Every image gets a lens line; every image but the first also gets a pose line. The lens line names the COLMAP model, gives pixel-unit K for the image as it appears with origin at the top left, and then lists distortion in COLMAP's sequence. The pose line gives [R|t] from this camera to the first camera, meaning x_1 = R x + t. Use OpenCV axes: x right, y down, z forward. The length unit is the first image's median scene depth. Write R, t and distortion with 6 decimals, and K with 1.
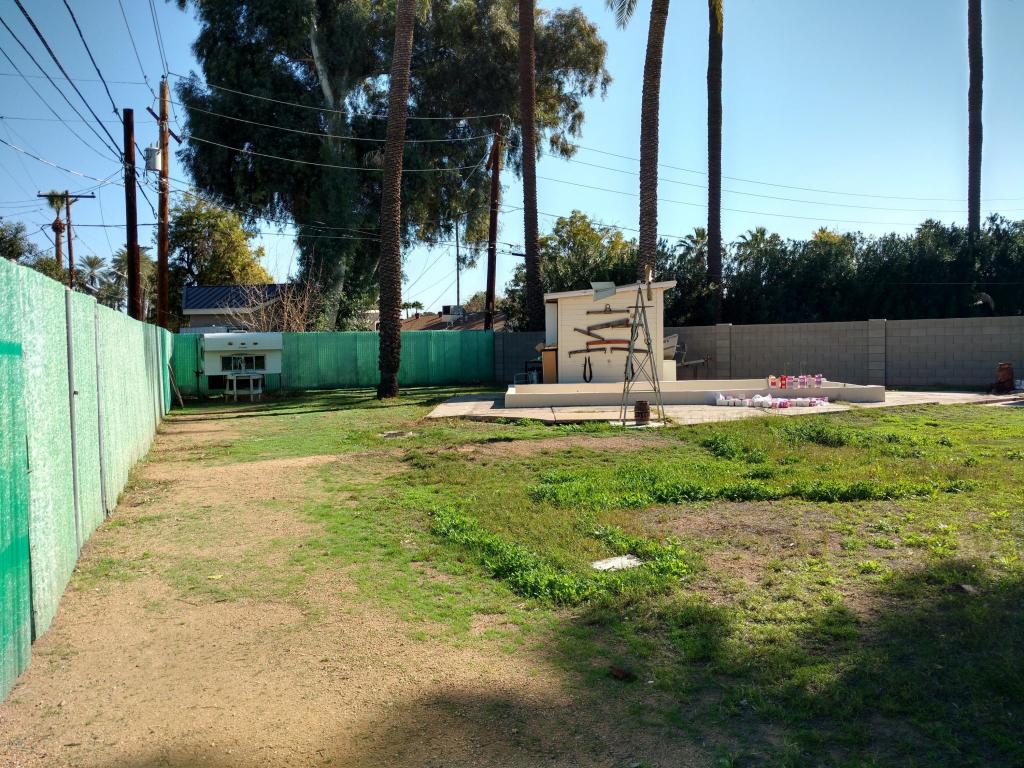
lens RADIAL K [[800.4, 0, 511.5], [0, 800.4, 383.2], [0, 0, 1]] dist [0.016778, 0.016711]
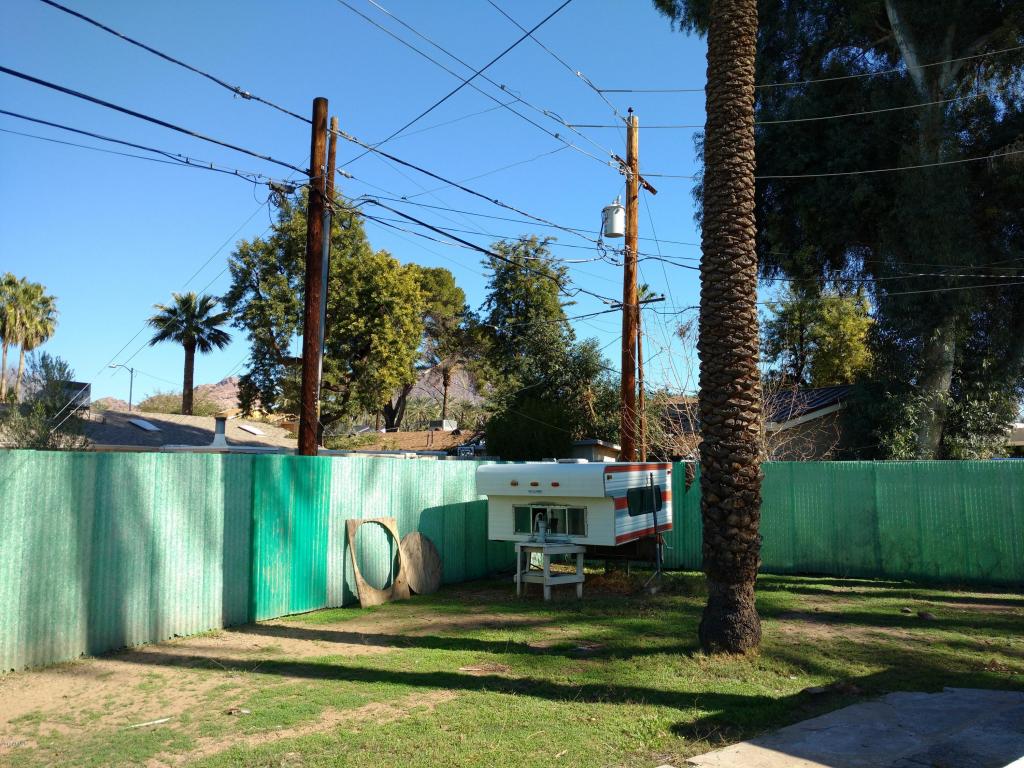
lens RADIAL K [[800.4, 0, 512.3], [0, 800.4, 381.0], [0, 0, 1]] dist [0.016778, 0.016711]
pose [[0.634898, -0.064161, -0.769927, 0.046299], [-0.054446, 0.990352, -0.127427, -0.035996], [0.770675, 0.122823, 0.625279, 0.485695]]
